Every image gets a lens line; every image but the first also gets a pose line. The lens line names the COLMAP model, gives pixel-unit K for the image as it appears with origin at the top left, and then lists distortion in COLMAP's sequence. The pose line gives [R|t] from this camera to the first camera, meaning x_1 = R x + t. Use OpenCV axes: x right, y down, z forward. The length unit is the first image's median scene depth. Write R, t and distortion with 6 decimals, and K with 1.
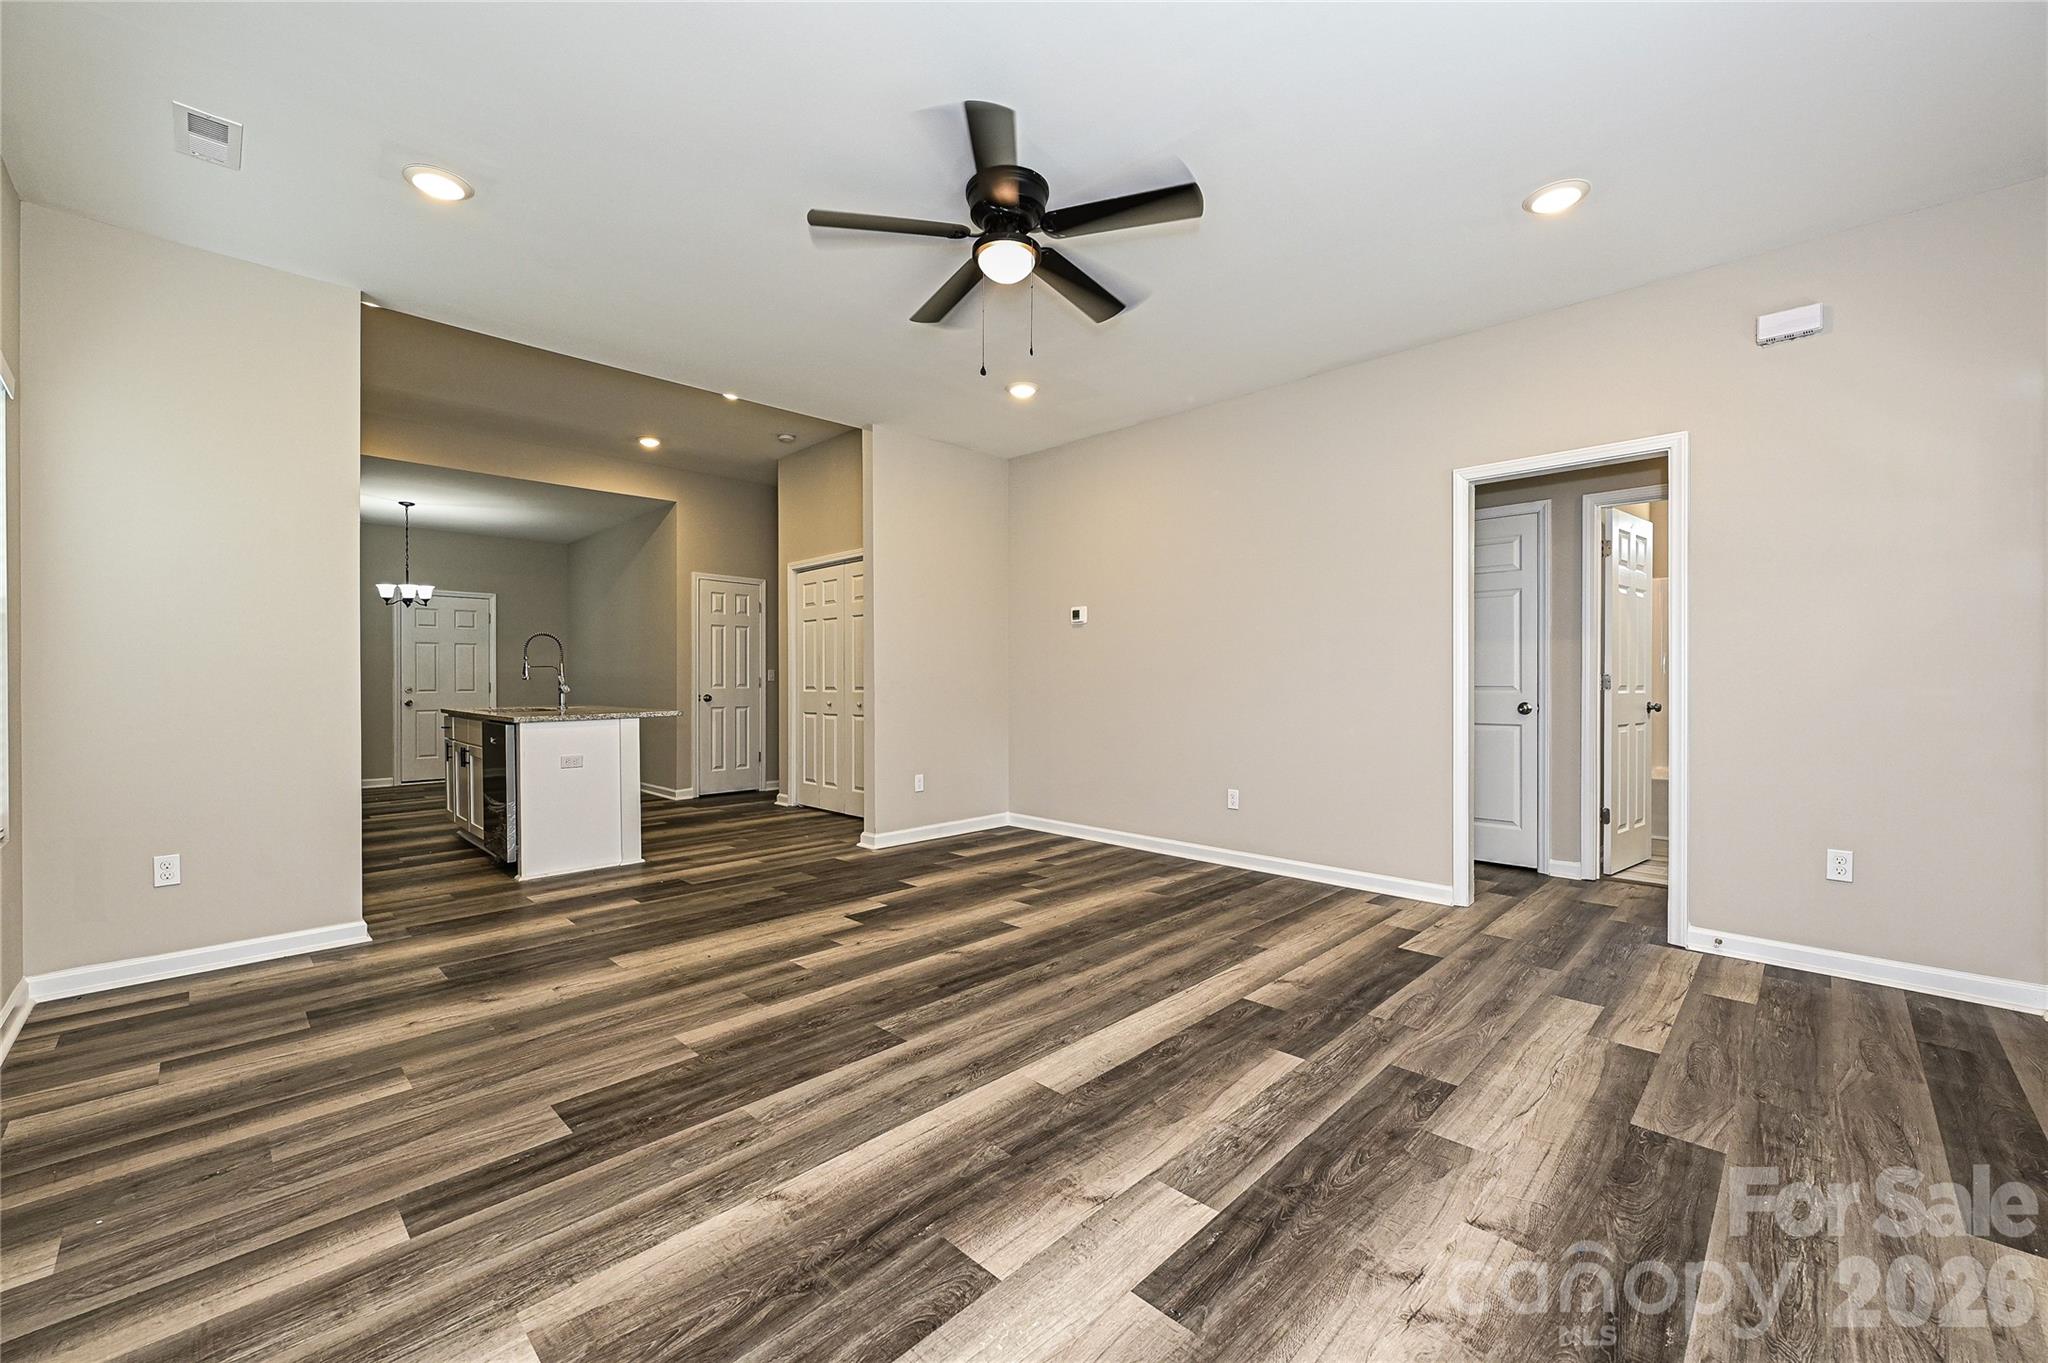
lens RADIAL K [[820.7, 0, 1024.0], [0, 820.7, 681.5], [0, 0, 1]] dist [-0.000979, -0.000050]
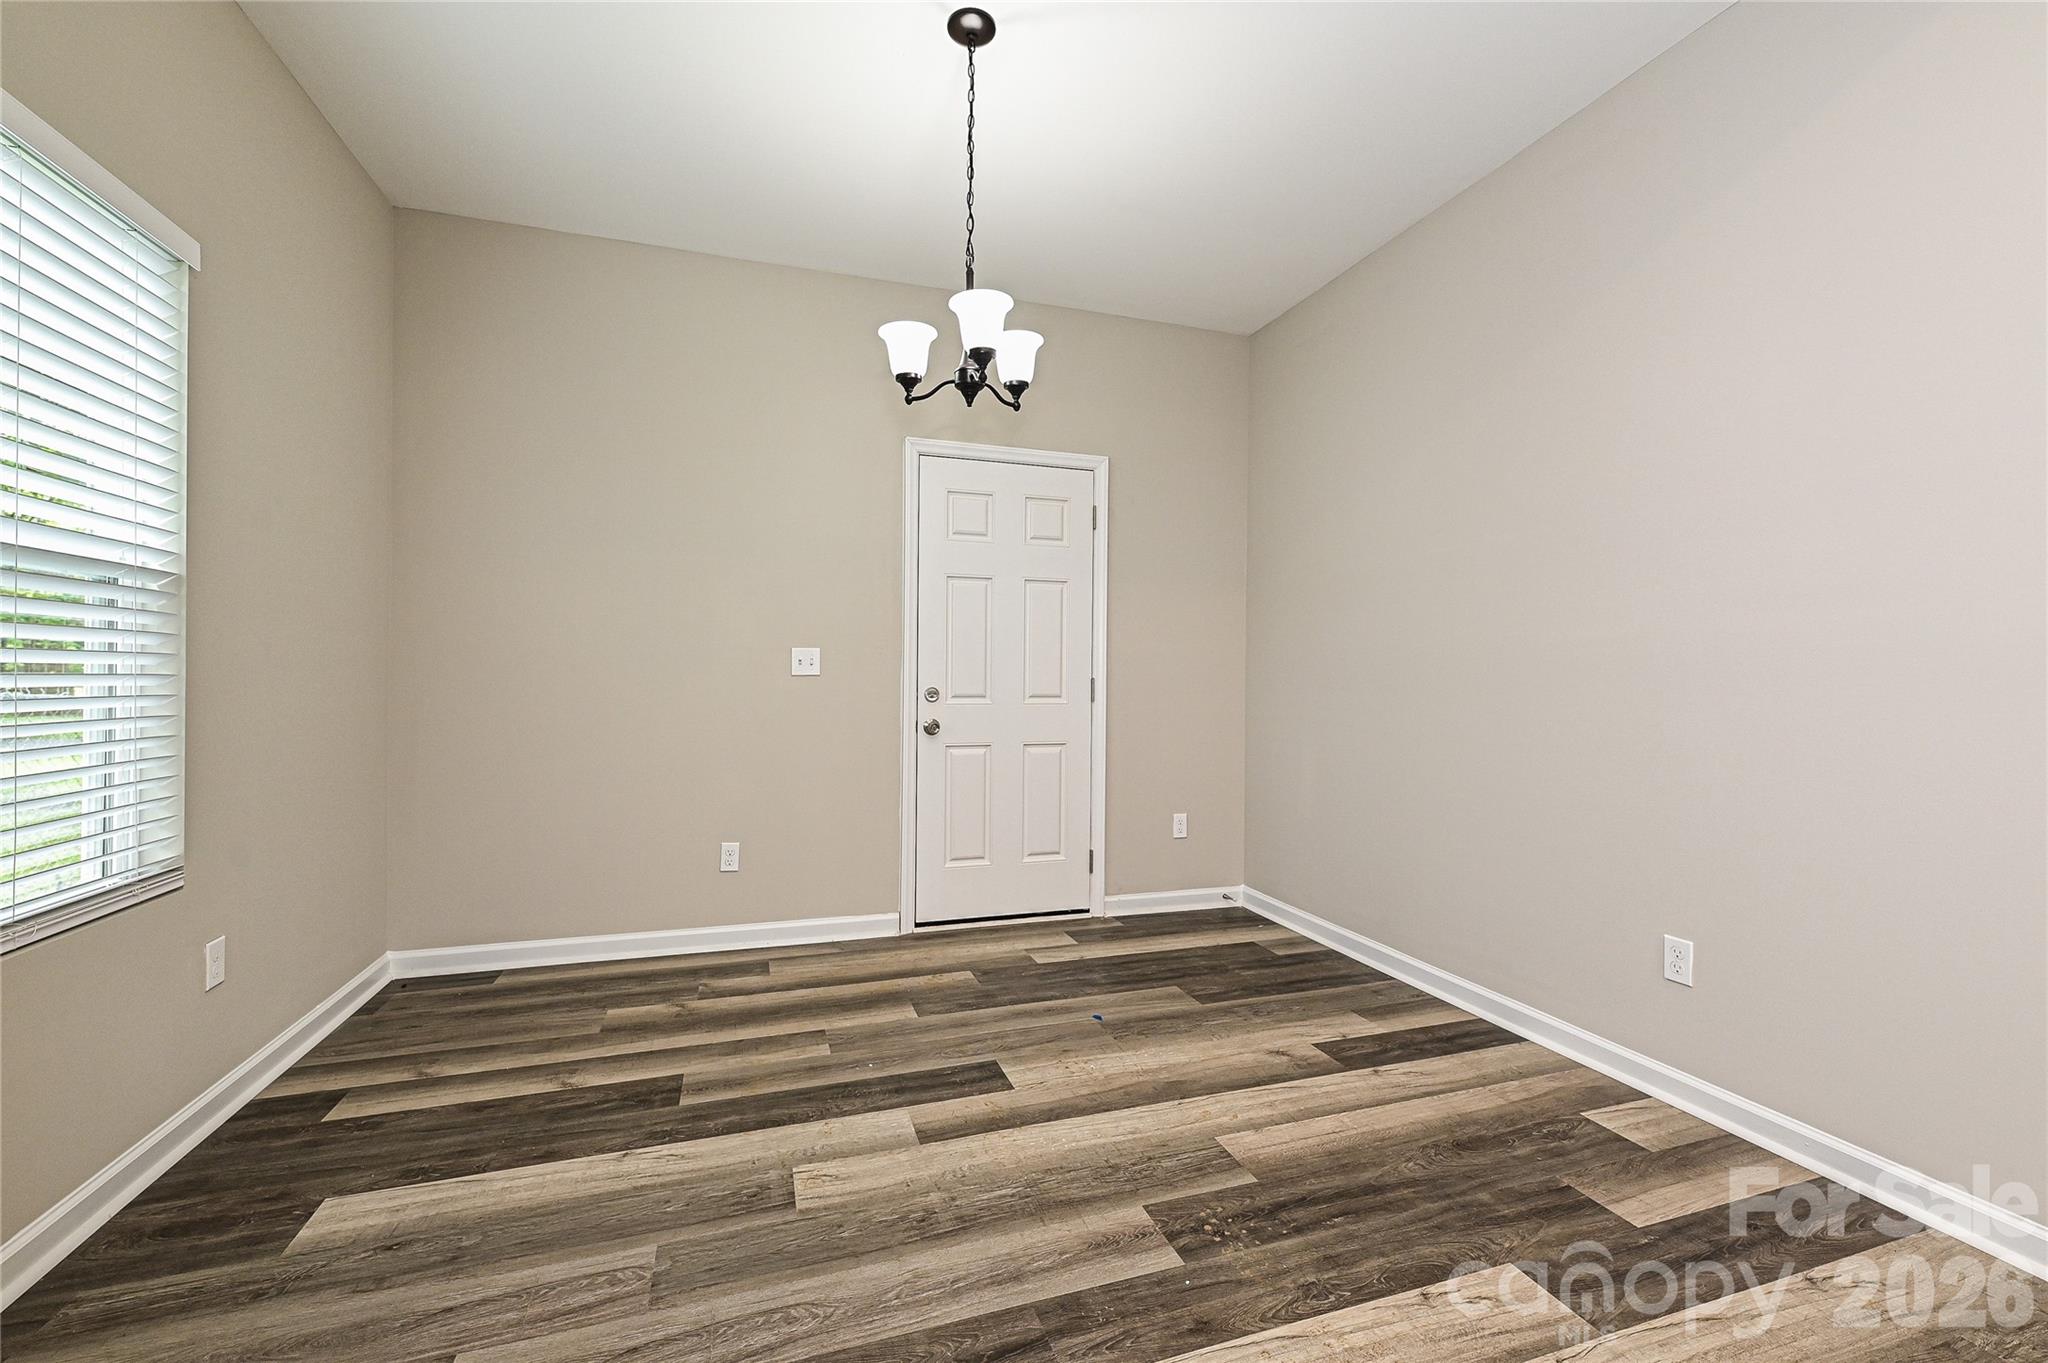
lens RADIAL K [[852.6, 0, 1024.0], [0, 852.6, 681.5], [0, 0, 1]] dist [-0.000260, 0.000082]
pose [[0.889857, 0.016717, -0.455933, -0.605893], [-0.014752, 0.999860, 0.007868, 0.000862], [0.456000, -0.000275, 0.889980, 0.757037]]
